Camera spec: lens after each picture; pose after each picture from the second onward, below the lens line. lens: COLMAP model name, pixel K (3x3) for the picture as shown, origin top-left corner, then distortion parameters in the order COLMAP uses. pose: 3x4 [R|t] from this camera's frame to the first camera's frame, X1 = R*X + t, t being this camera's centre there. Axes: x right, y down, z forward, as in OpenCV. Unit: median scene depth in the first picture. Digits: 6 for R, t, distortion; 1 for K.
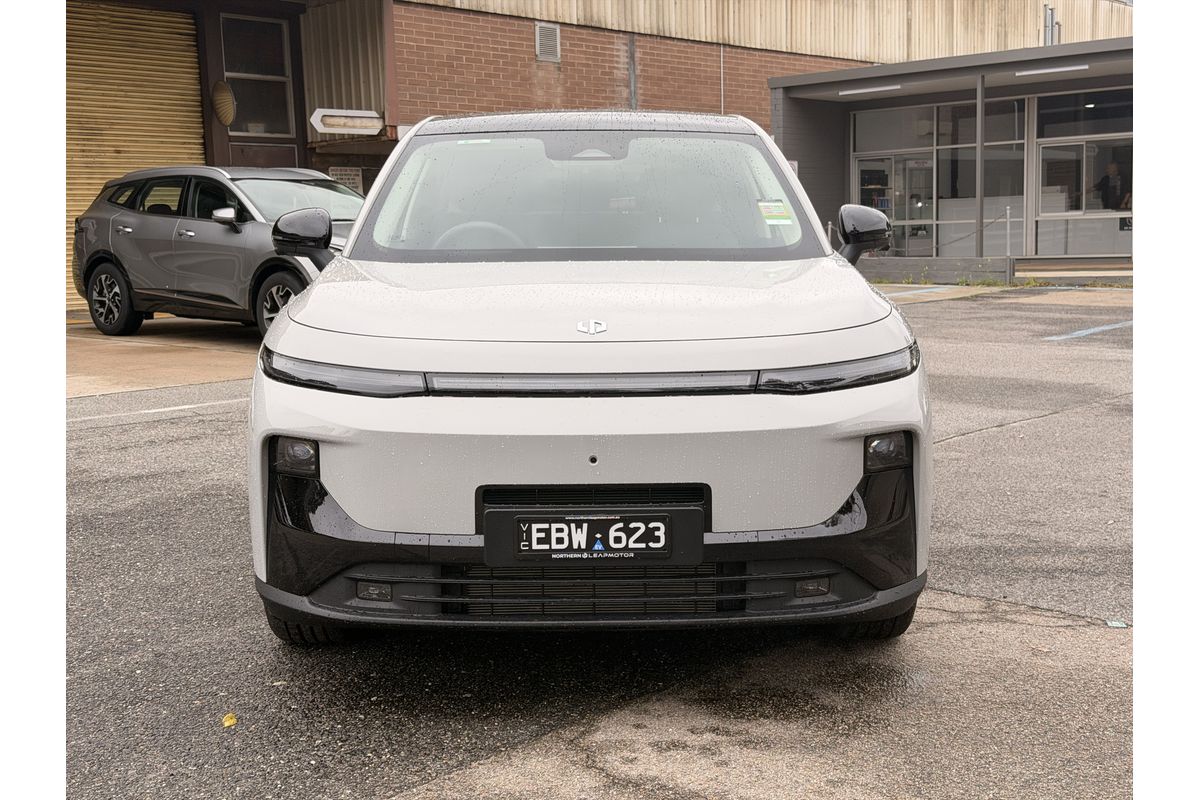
lens RADIAL K [[1489.8, 0, 600.0], [0, 1489.8, 400.0], [0, 0, 1]] dist [0.114367, -0.058416]
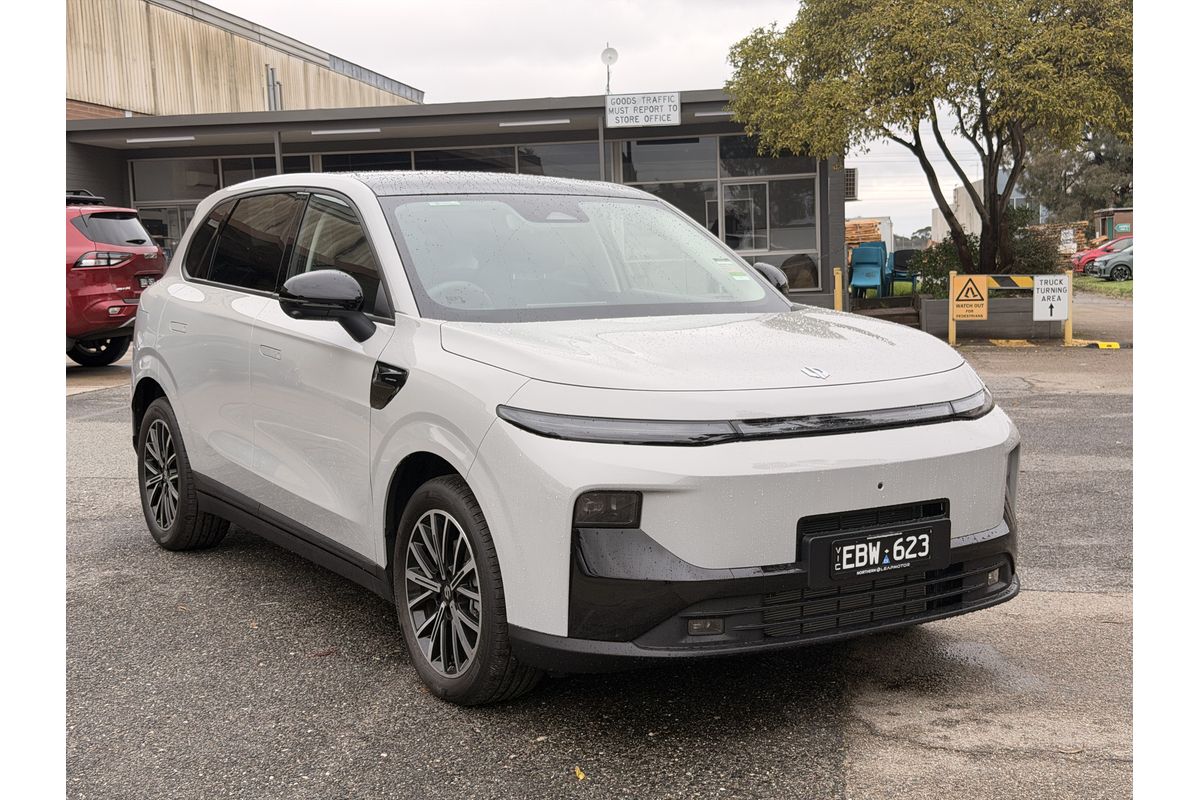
lens RADIAL K [[1489.8, 0, 600.0], [0, 1489.8, 400.0], [0, 0, 1]] dist [0.114367, -0.058416]
pose [[0.848081, -0.054288, 0.527079, -0.773880], [0.071260, 0.997386, -0.011930, -0.027215], [-0.525053, 0.047677, 0.849733, 0.120015]]
